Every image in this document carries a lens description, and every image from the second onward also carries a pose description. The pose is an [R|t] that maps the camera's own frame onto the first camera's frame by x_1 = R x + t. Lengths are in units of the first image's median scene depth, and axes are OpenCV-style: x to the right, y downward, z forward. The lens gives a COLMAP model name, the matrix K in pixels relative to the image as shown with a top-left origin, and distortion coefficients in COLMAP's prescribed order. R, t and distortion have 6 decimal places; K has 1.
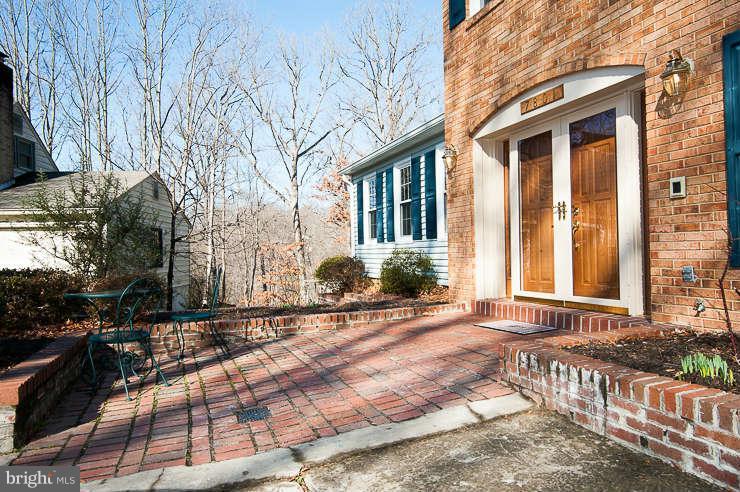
lens RADIAL K [[479.4, 0, 393.4], [0, 479.4, 248.5], [0, 0, 1]] dist [-0.002074, 0.000016]
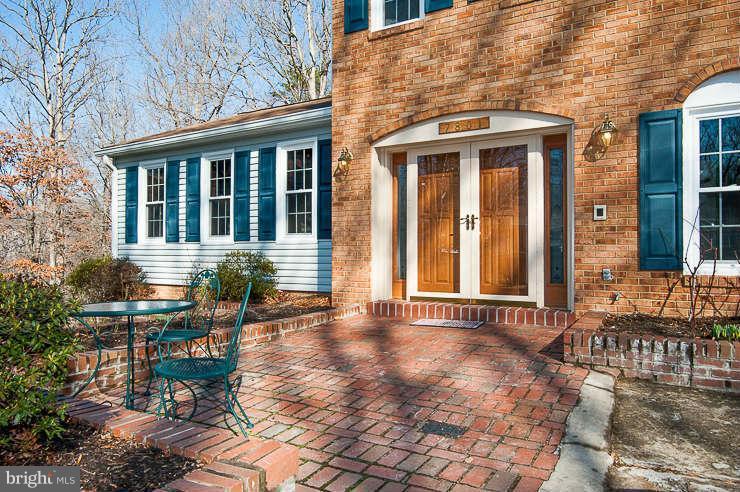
lens RADIAL K [[479.4, 0, 393.4], [0, 479.4, 248.5], [0, 0, 1]] dist [-0.002074, 0.000016]
pose [[0.793178, 0.029618, 0.608269, -0.551975], [-0.022981, 0.999561, -0.018703, 0.013109], [-0.608556, 0.000857, 0.793511, 0.197877]]
